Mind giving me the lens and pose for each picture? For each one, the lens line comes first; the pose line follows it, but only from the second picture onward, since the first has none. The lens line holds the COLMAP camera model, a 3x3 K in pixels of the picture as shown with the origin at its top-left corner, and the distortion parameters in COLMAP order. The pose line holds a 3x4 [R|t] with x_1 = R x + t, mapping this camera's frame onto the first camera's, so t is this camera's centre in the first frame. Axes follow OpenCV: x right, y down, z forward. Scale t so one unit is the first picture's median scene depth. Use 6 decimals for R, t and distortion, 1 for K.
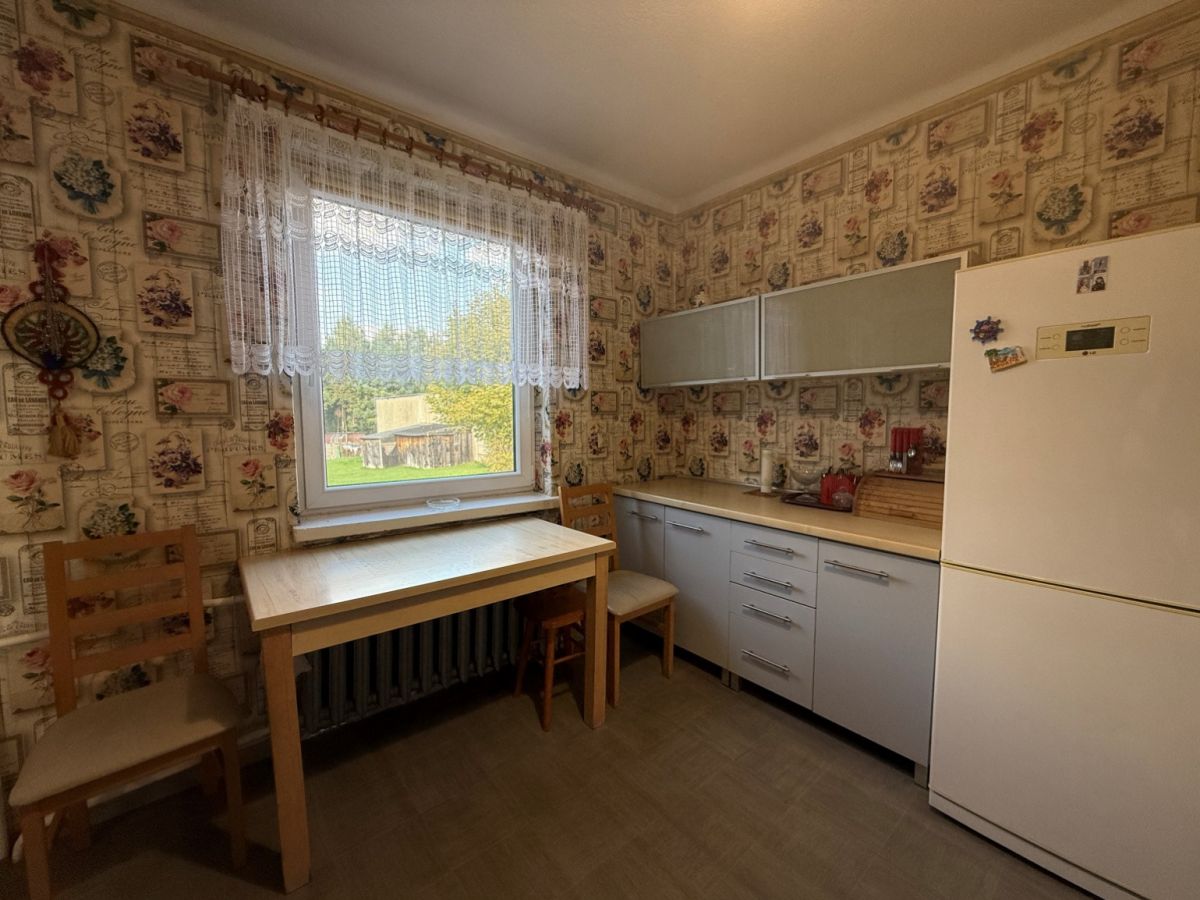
lens RADIAL K [[482.4, 0, 600.0], [0, 482.4, 450.0], [0, 0, 1]] dist [0.000621, 0.000059]
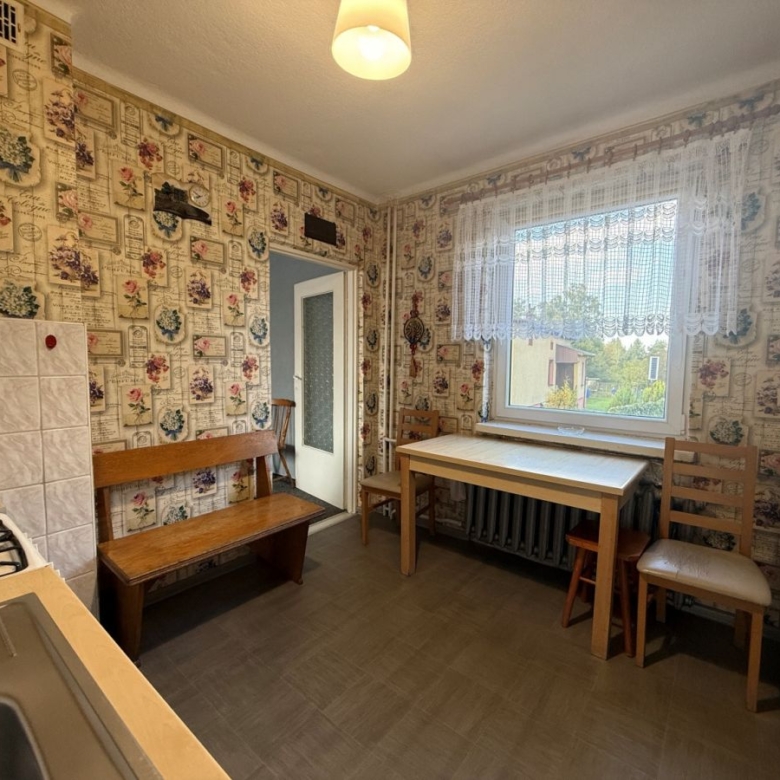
lens RADIAL K [[411.7, 0, 390.0], [0, 411.7, 390.0], [0, 0, 1]] dist [0.001421, -0.000221]
pose [[0.186019, 0.073532, -0.979791, 0.704770], [-0.081485, 0.994915, 0.059197, -0.024545], [0.979161, 0.068827, 0.191065, 0.316693]]
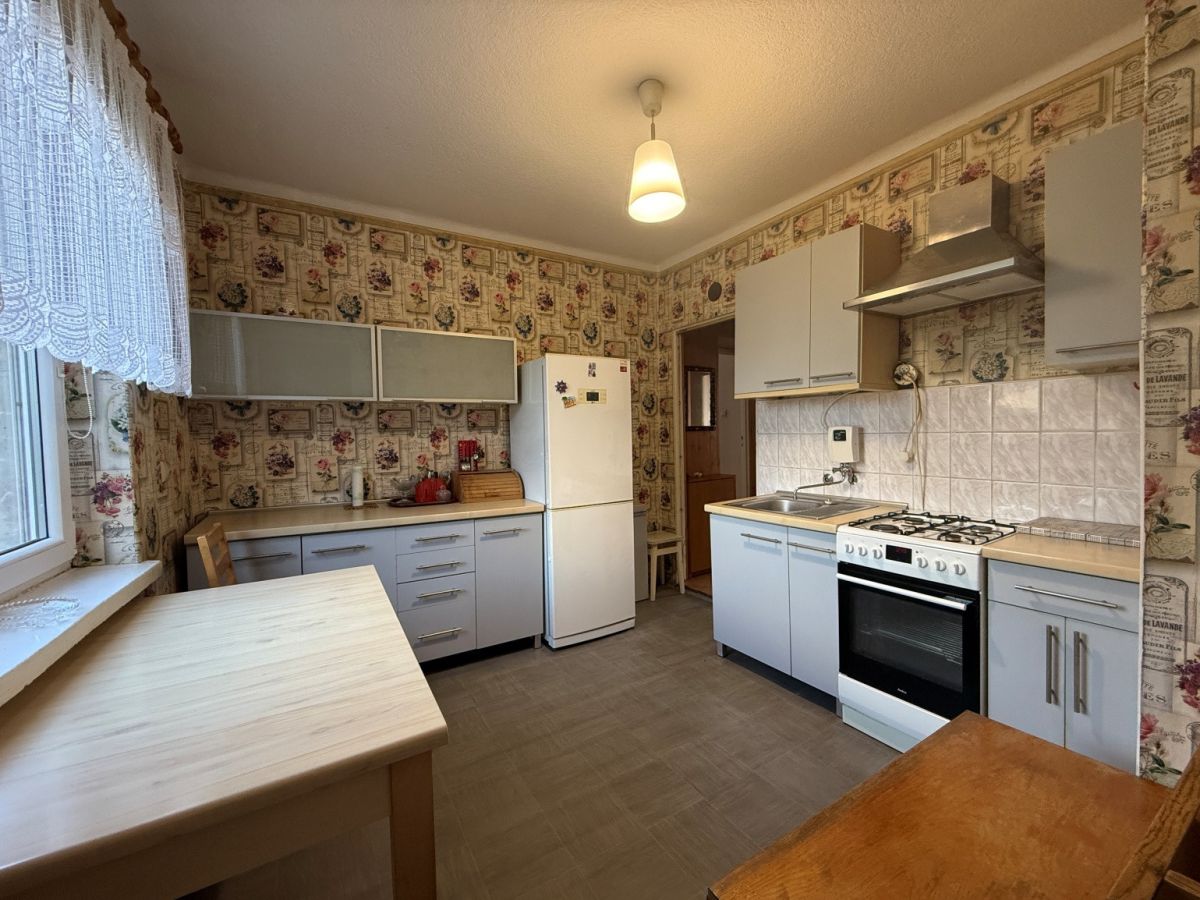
lens RADIAL K [[474.7, 0, 600.0], [0, 474.7, 450.0], [0, 0, 1]] dist [0.000797, 0.000131]
pose [[0.147151, -0.033155, 0.988558, -0.746371], [0.092266, 0.995540, 0.019655, -0.007861], [-0.984801, 0.088318, 0.149554, 0.379032]]
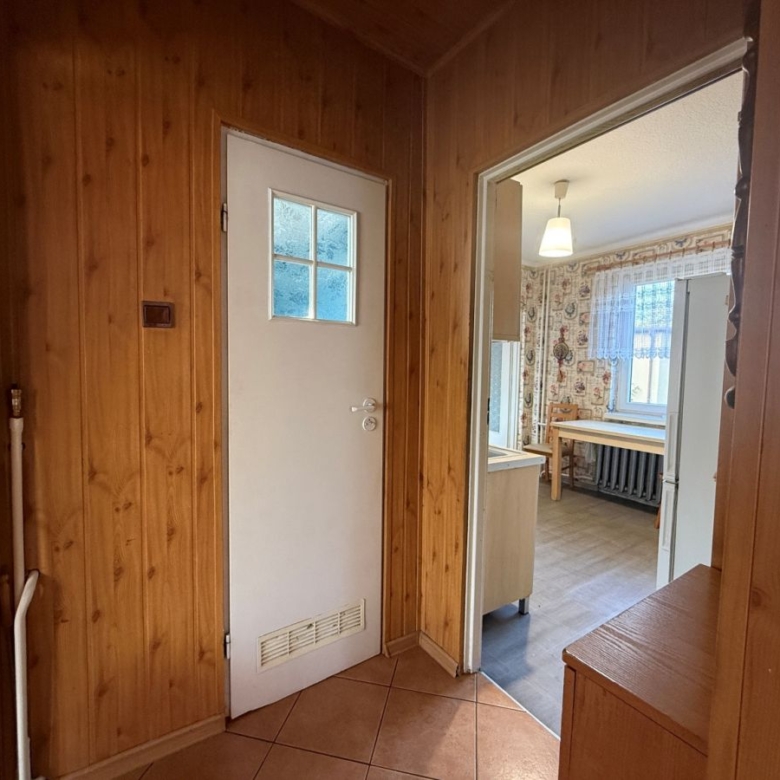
lens RADIAL K [[411.7, 0, 390.0], [0, 411.7, 390.0], [0, 0, 1]] dist [0.001421, -0.000221]
pose [[-0.115405, 0.056342, -0.991719, 1.587488], [-0.090274, 0.993664, 0.066958, -0.013988], [0.989208, 0.097254, -0.109588, 0.016978]]
